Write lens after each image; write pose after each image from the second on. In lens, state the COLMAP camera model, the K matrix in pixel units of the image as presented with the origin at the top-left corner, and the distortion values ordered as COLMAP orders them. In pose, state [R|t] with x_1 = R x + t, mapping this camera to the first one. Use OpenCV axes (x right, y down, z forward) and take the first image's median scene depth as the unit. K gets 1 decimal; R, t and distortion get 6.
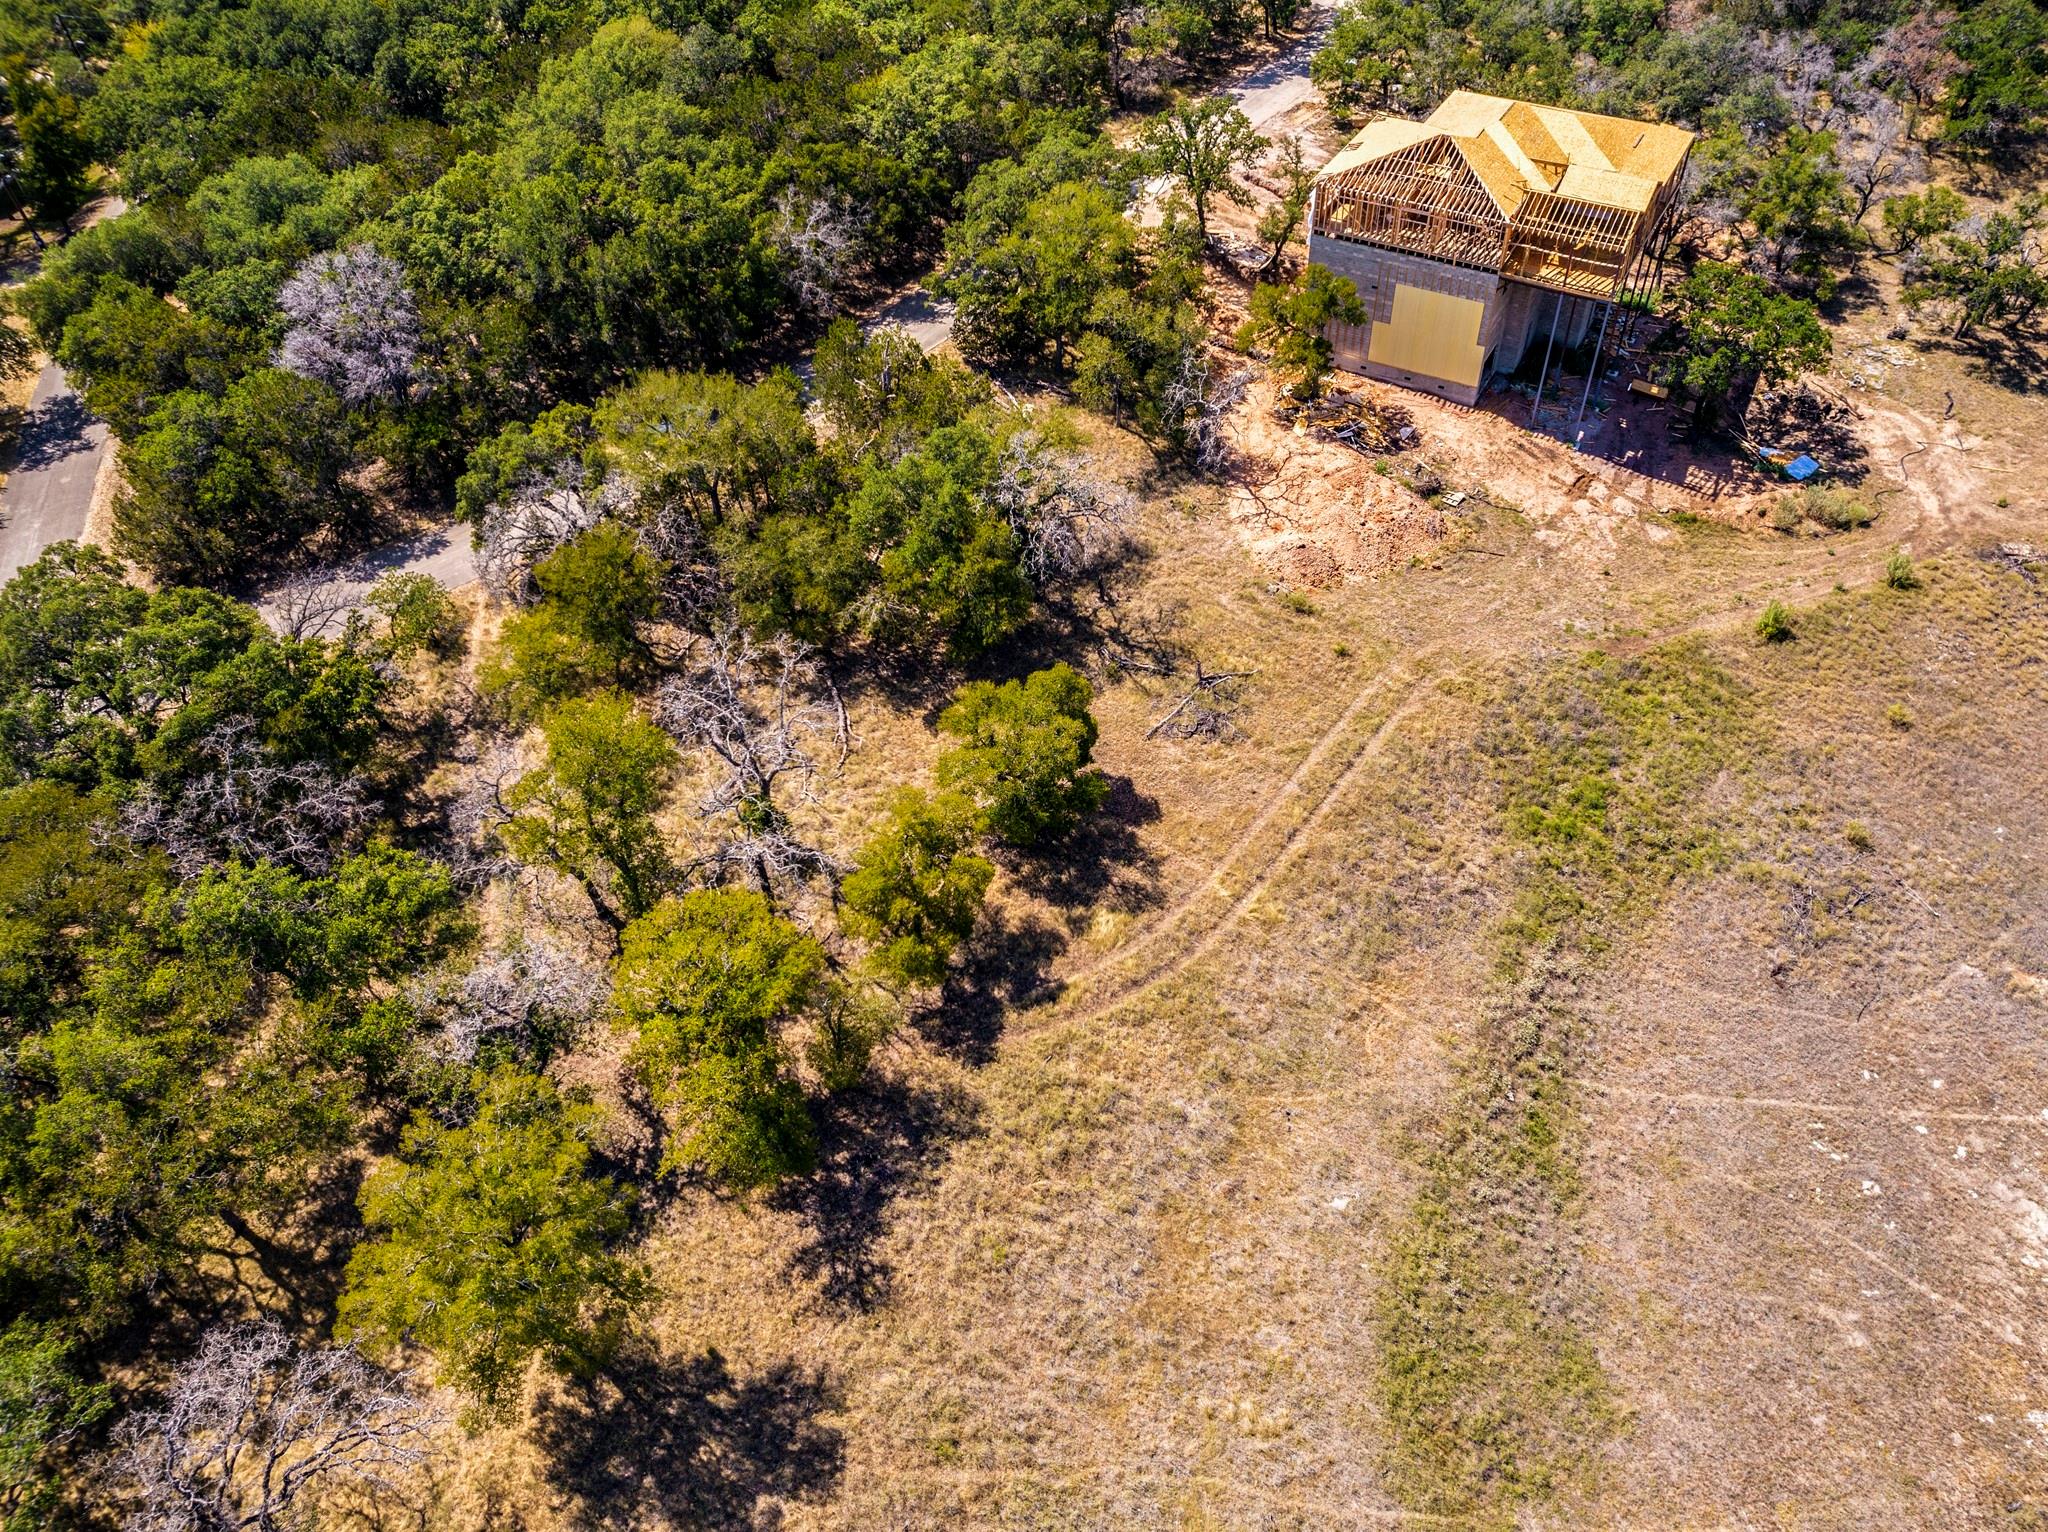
lens RADIAL K [[1495.5, 0, 1039.1], [0, 1495.5, 772.5], [0, 0, 1]] dist [-0.095342, 0.094491]
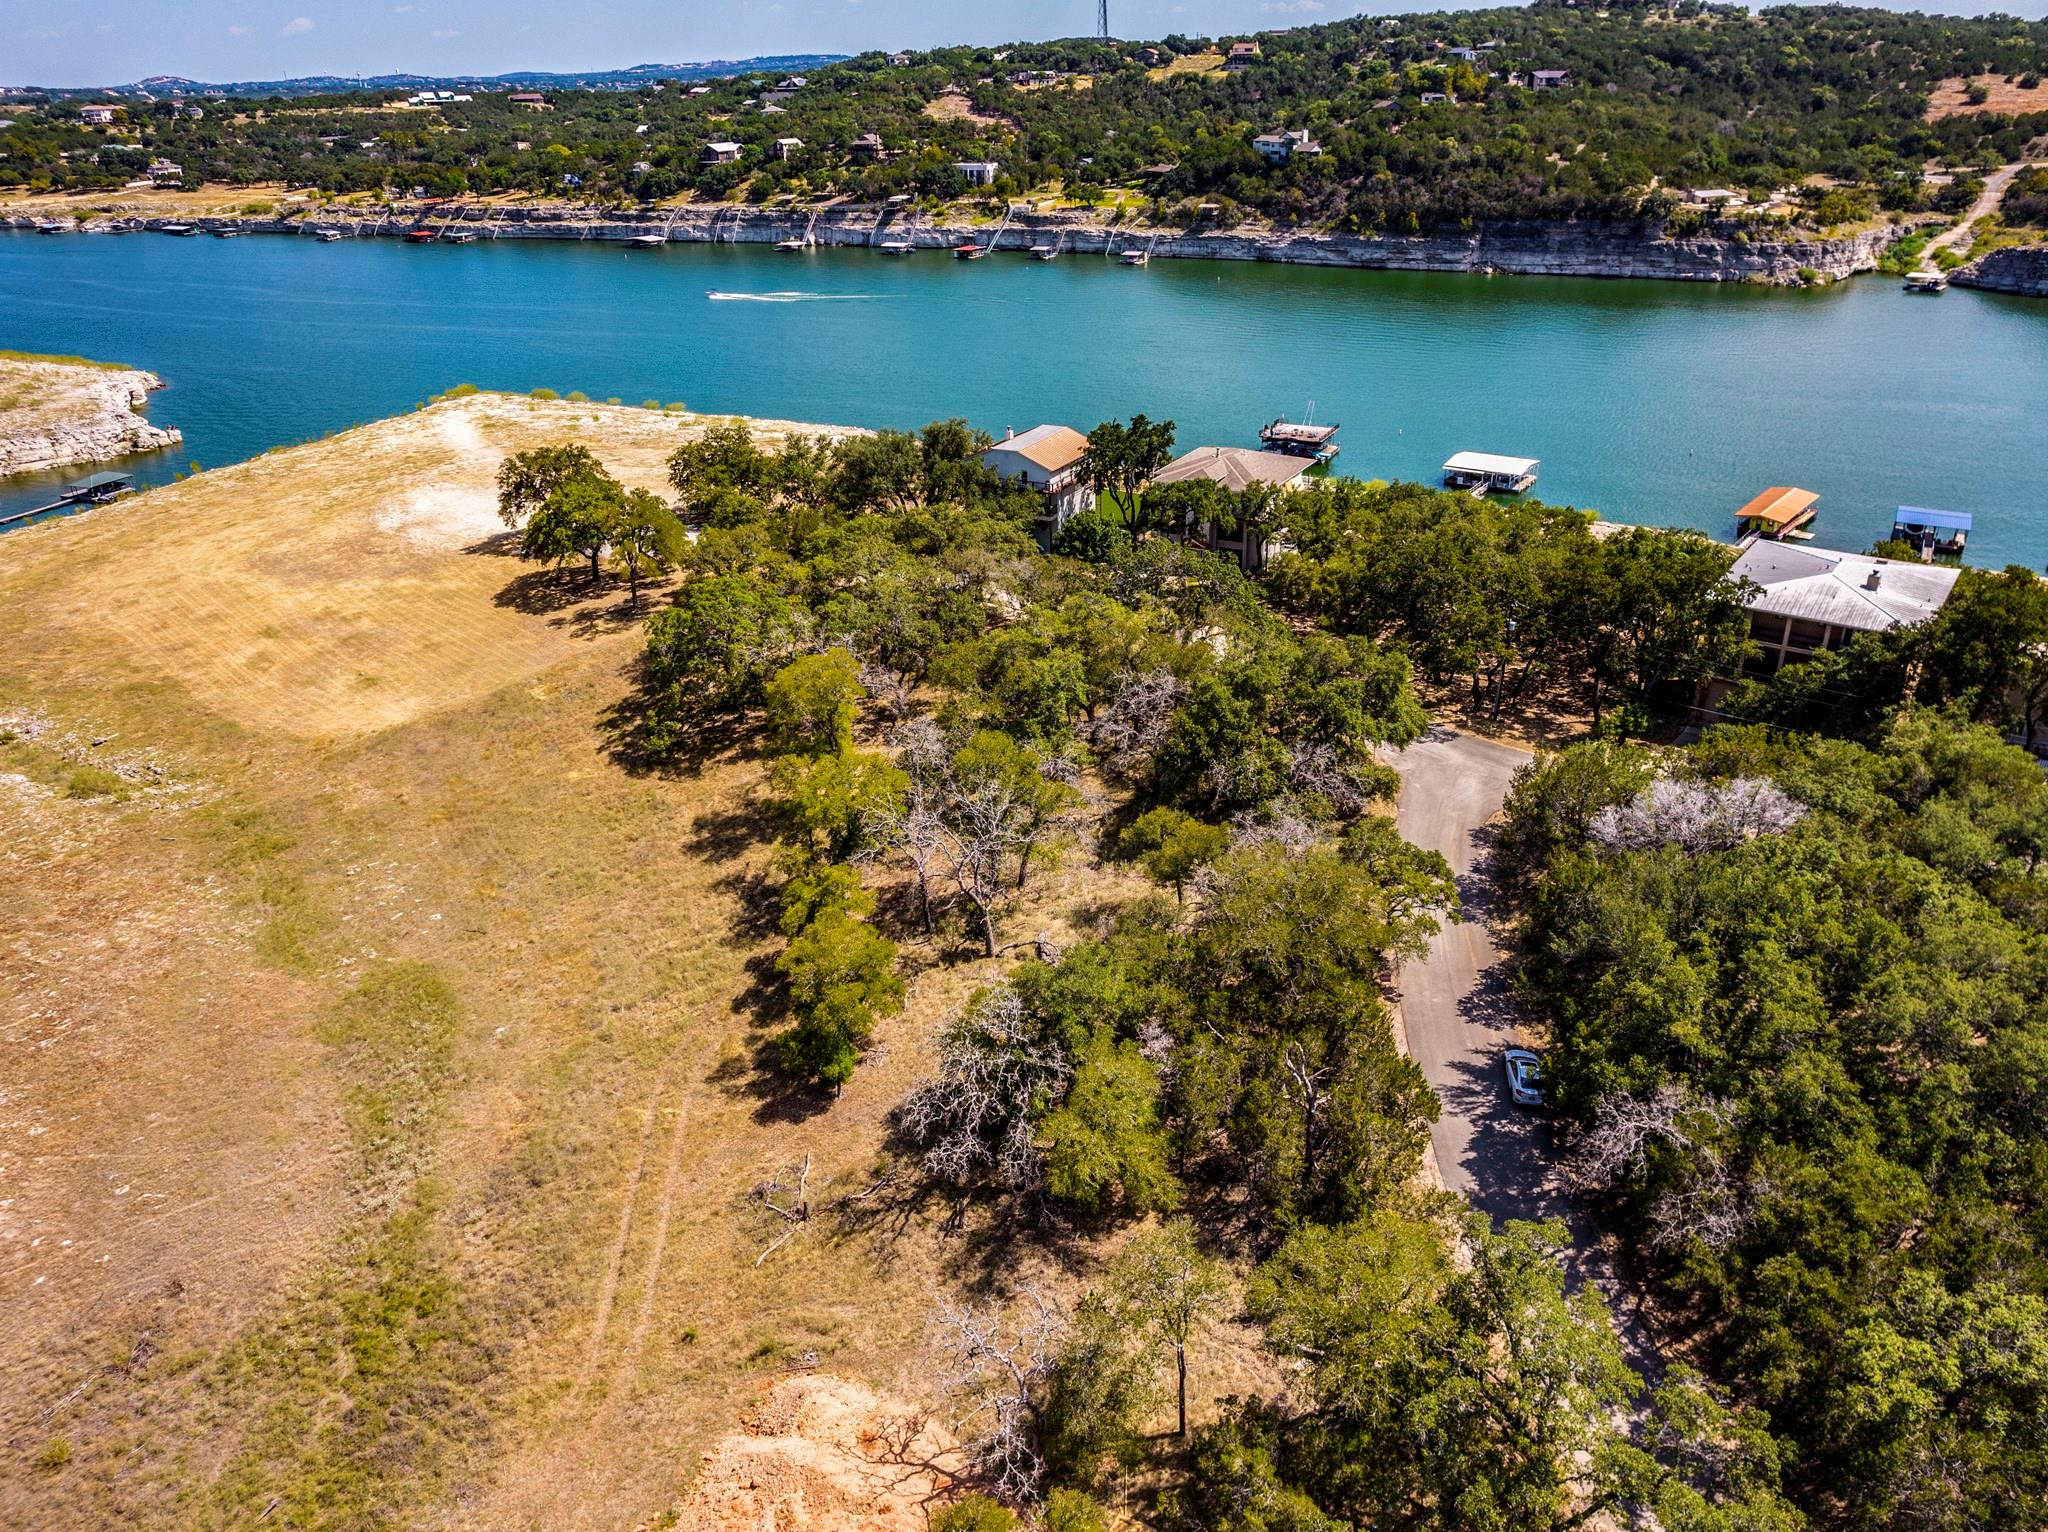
lens RADIAL K [[1495.5, 0, 1039.1], [0, 1495.5, 772.5], [0, 0, 1]] dist [-0.095342, 0.094491]
pose [[-0.749308, 0.329442, -0.574461, 0.476531], [-0.436586, 0.406502, 0.802589, -1.069431], [0.497926, 0.852188, -0.160766, 1.070332]]
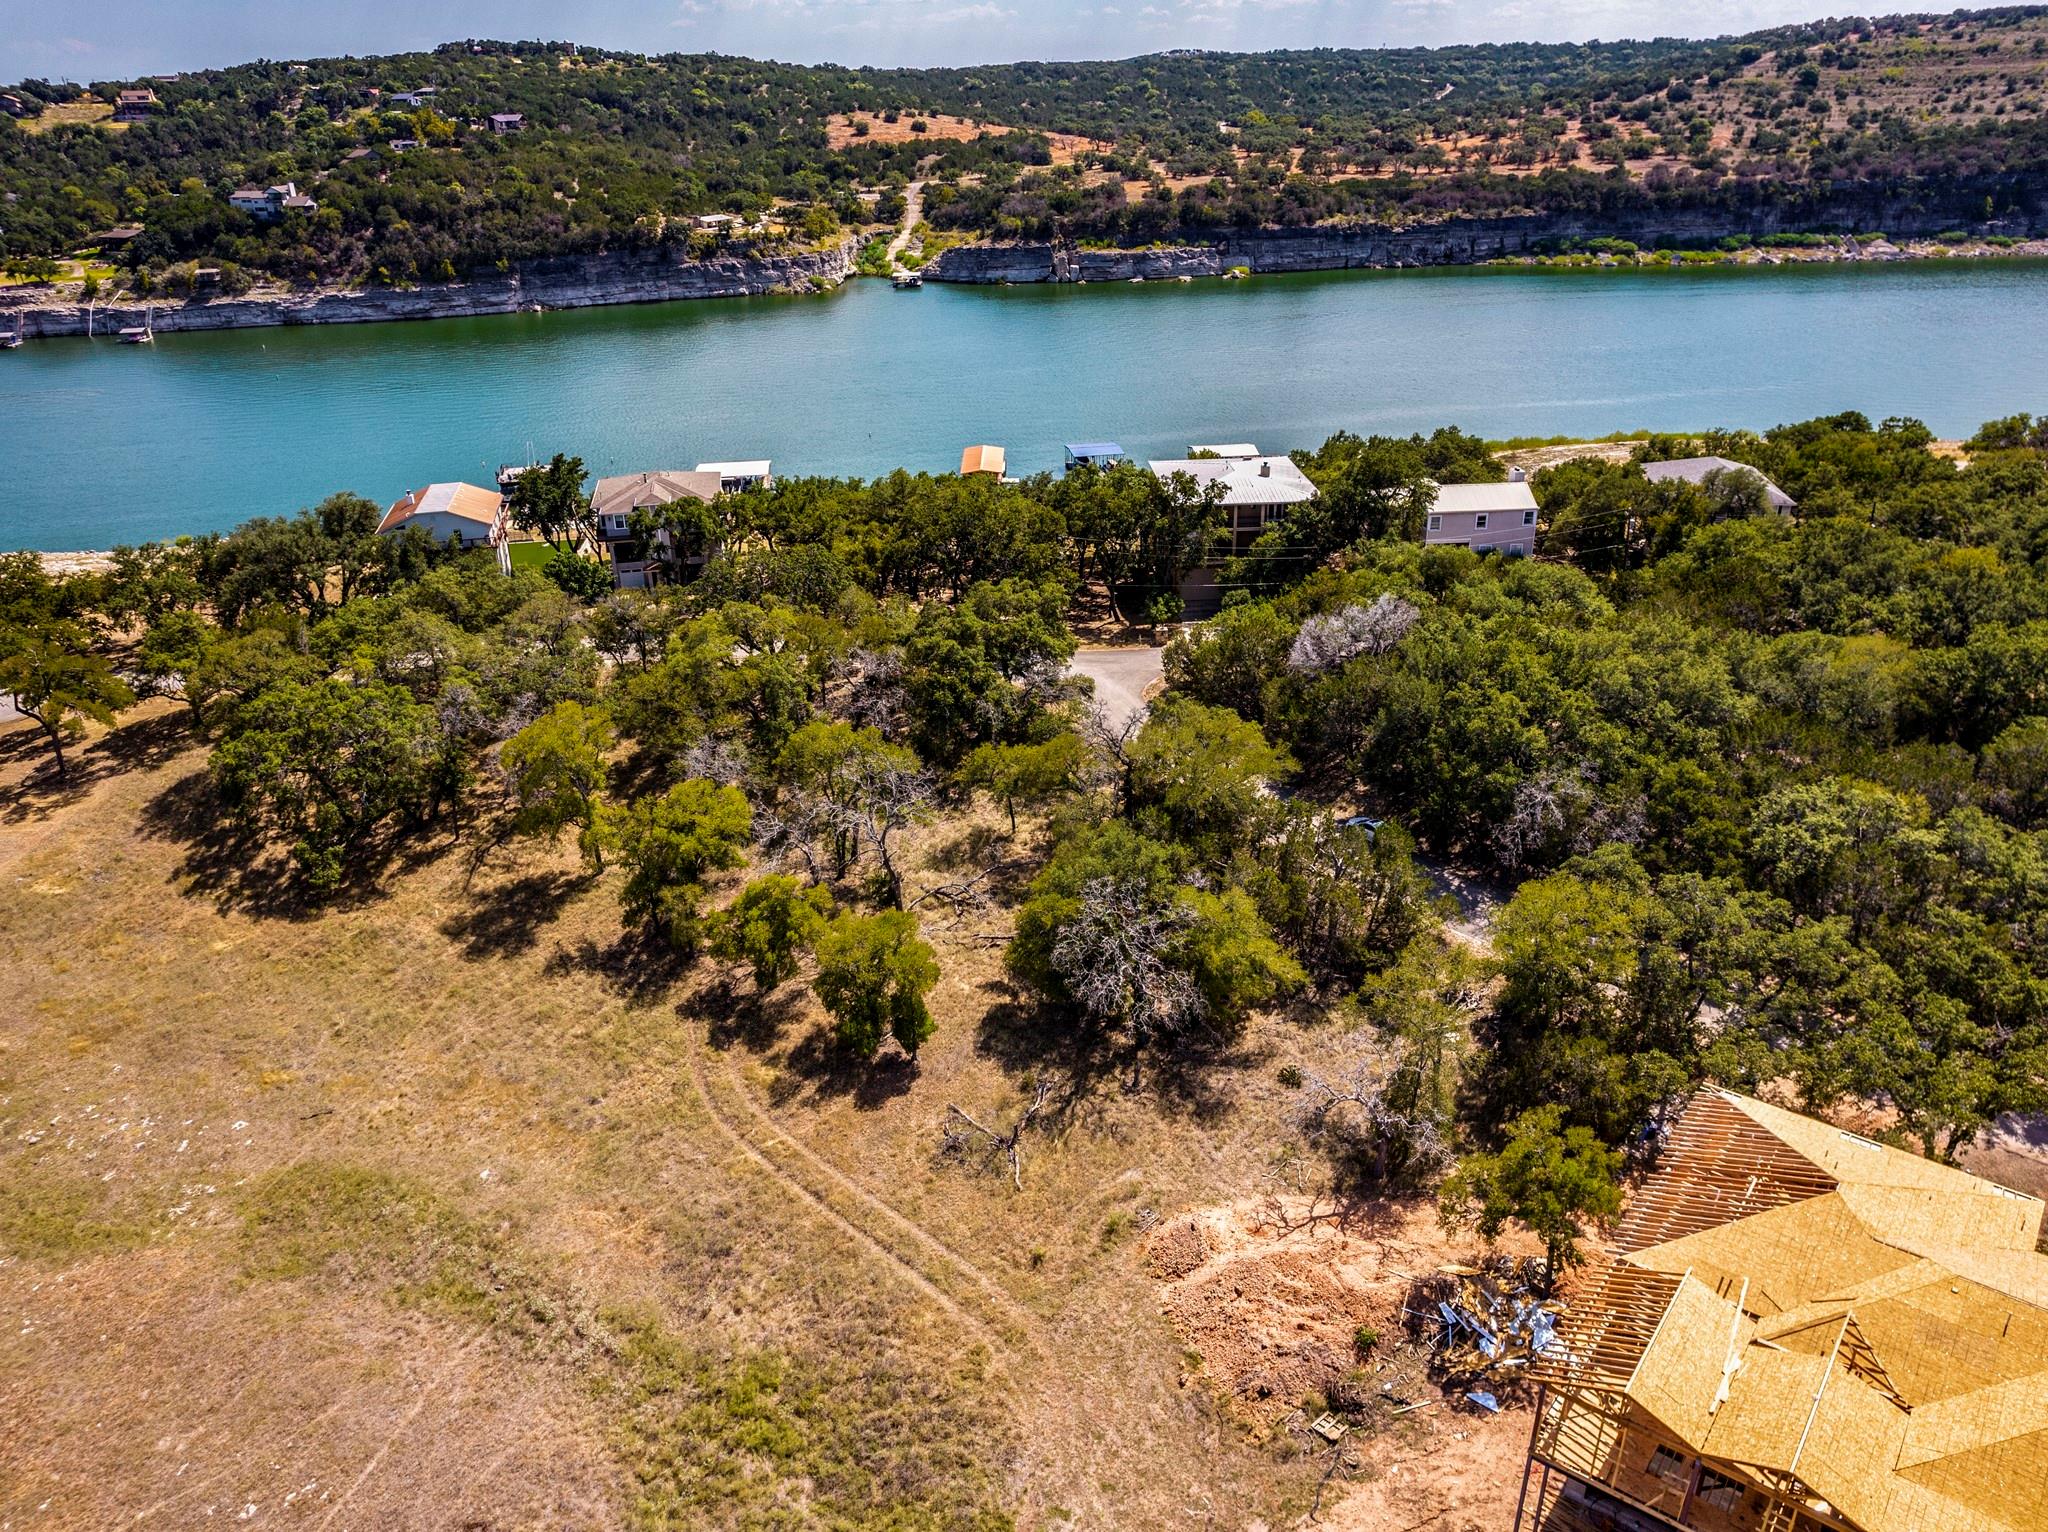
lens RADIAL K [[1495.5, 0, 1039.1], [0, 1495.5, 772.5], [0, 0, 1]] dist [-0.095342, 0.094491]
pose [[-0.146116, 0.451101, -0.880430, 0.960629], [-0.683189, 0.597653, 0.419599, -0.707036], [0.715474, 0.662811, 0.220861, 0.675863]]
